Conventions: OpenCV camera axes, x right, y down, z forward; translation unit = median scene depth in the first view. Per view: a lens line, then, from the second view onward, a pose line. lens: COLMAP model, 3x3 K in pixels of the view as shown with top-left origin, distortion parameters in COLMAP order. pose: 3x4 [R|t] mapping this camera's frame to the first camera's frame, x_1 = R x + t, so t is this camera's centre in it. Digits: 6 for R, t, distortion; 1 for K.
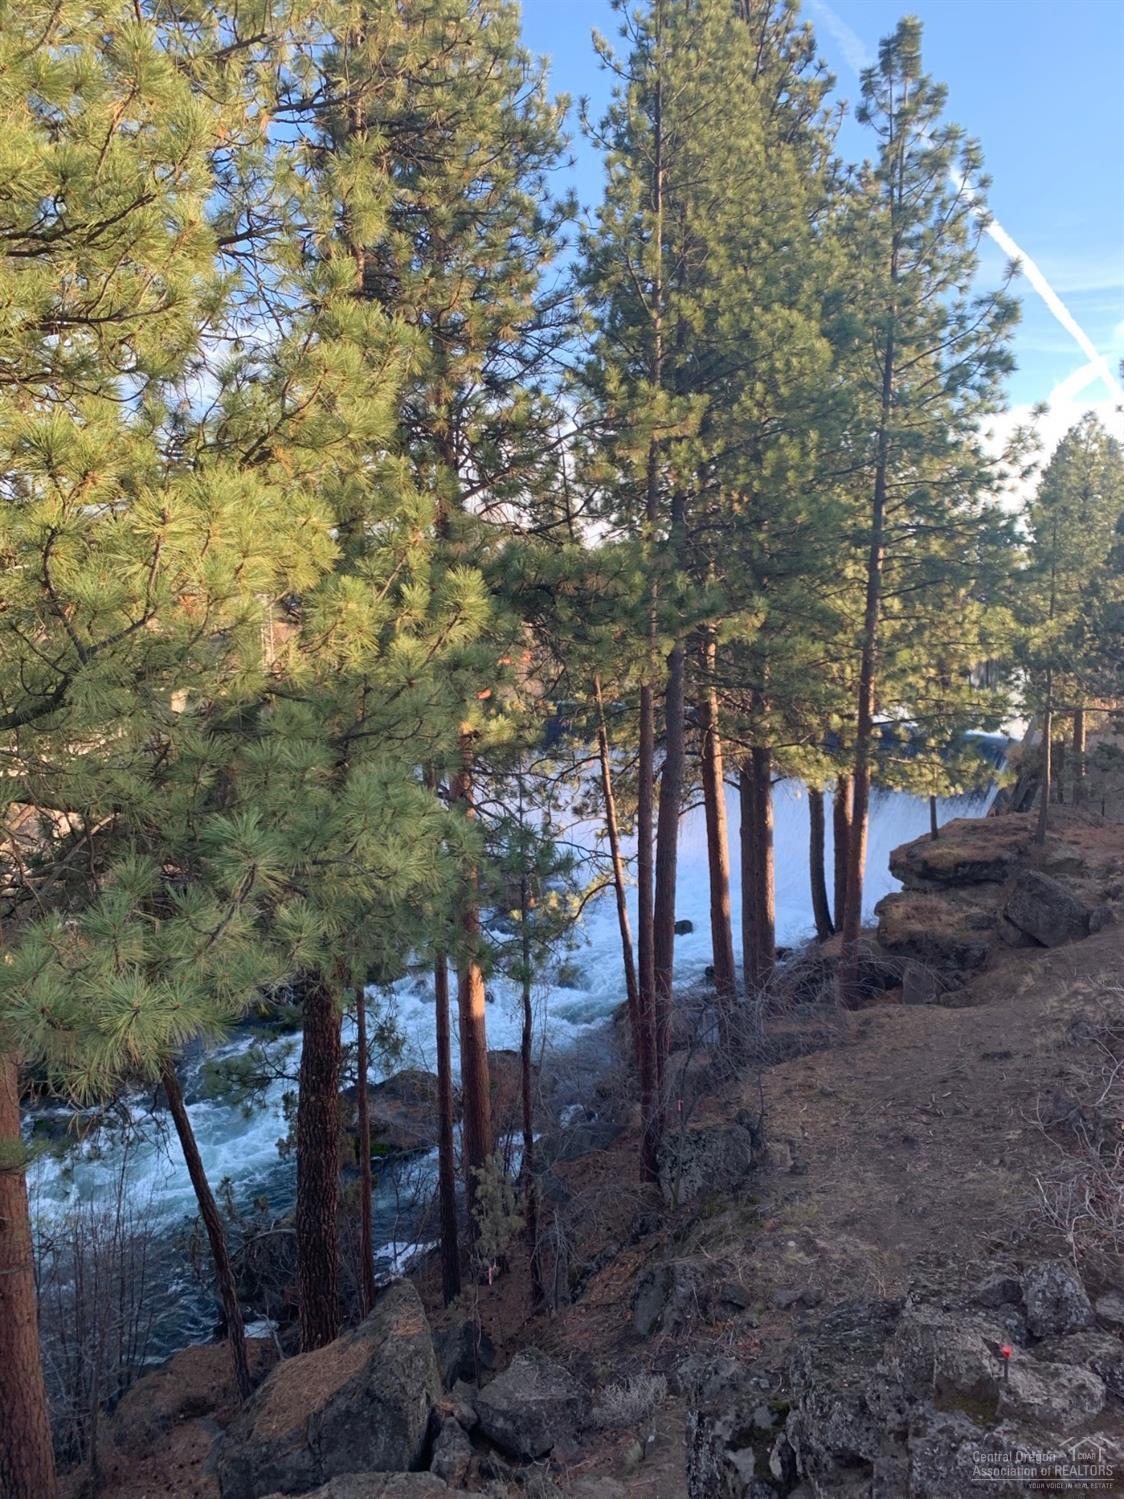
lens RADIAL K [[1019.9, 0, 562.0], [0, 1019.9, 749.5], [0, 0, 1]] dist [0.003209, -0.040258]
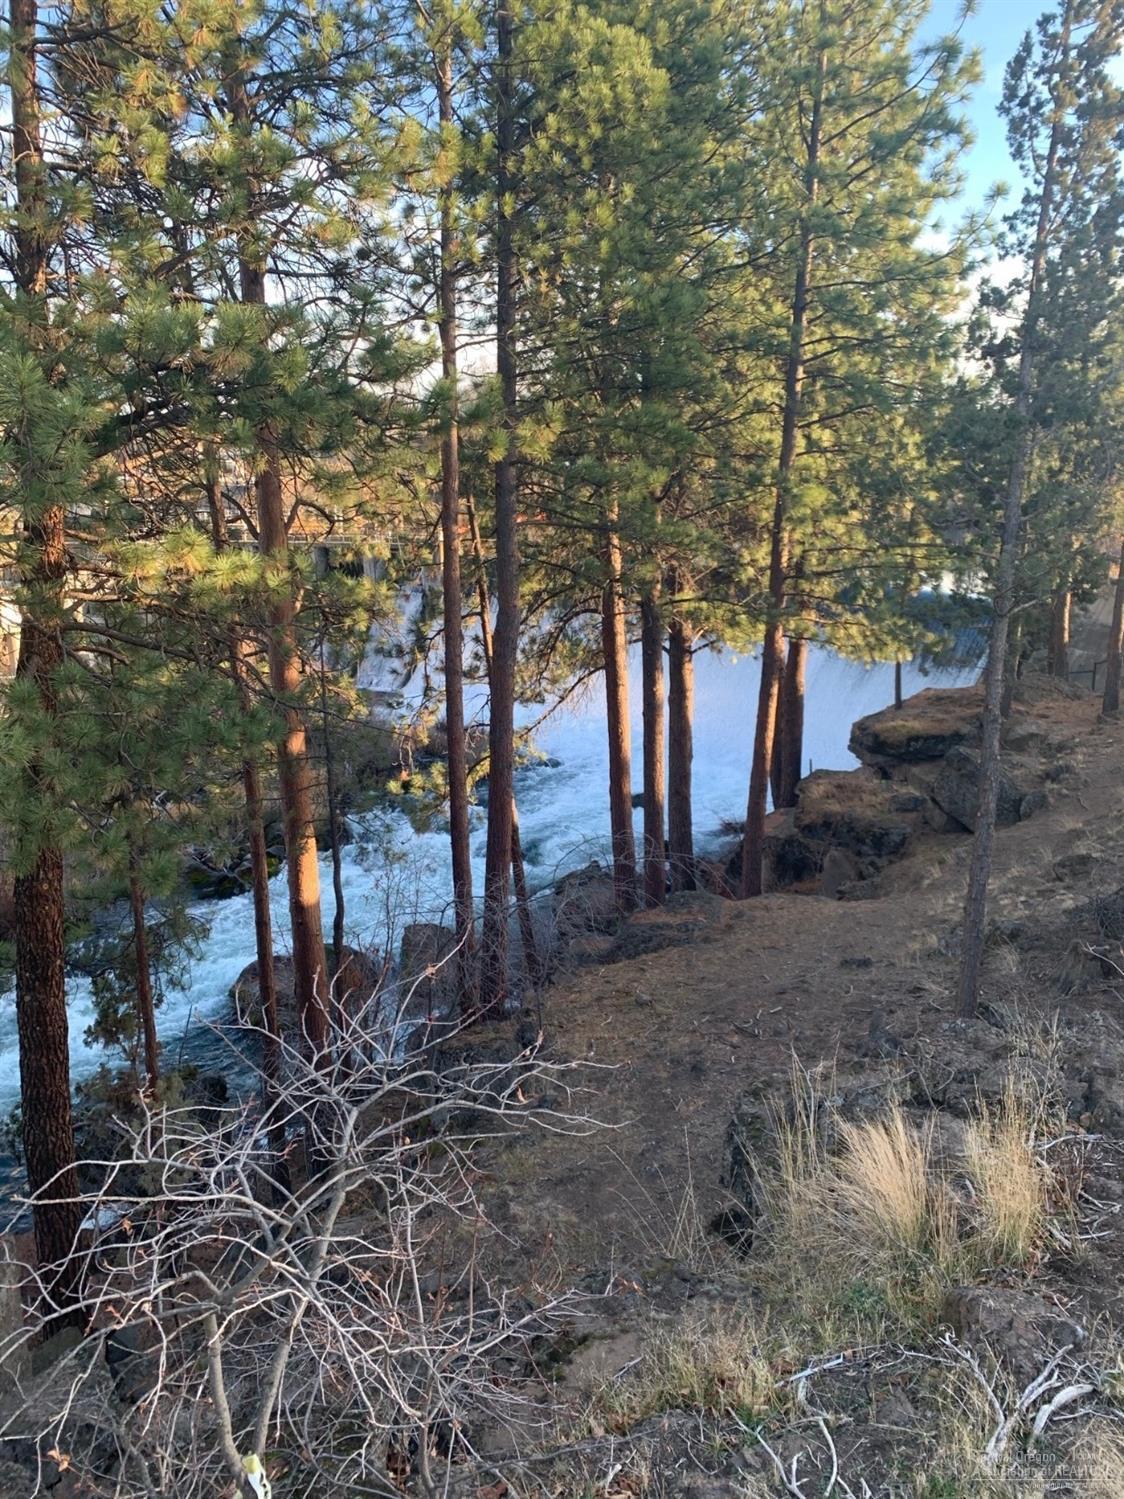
lens RADIAL K [[1019.9, 0, 562.0], [0, 1019.9, 749.5], [0, 0, 1]] dist [0.003209, -0.040258]
pose [[0.999391, 0.014414, -0.031784, 0.146248], [-0.010132, 0.991330, 0.131004, 0.008650], [0.033397, -0.130602, 0.990872, 0.116284]]
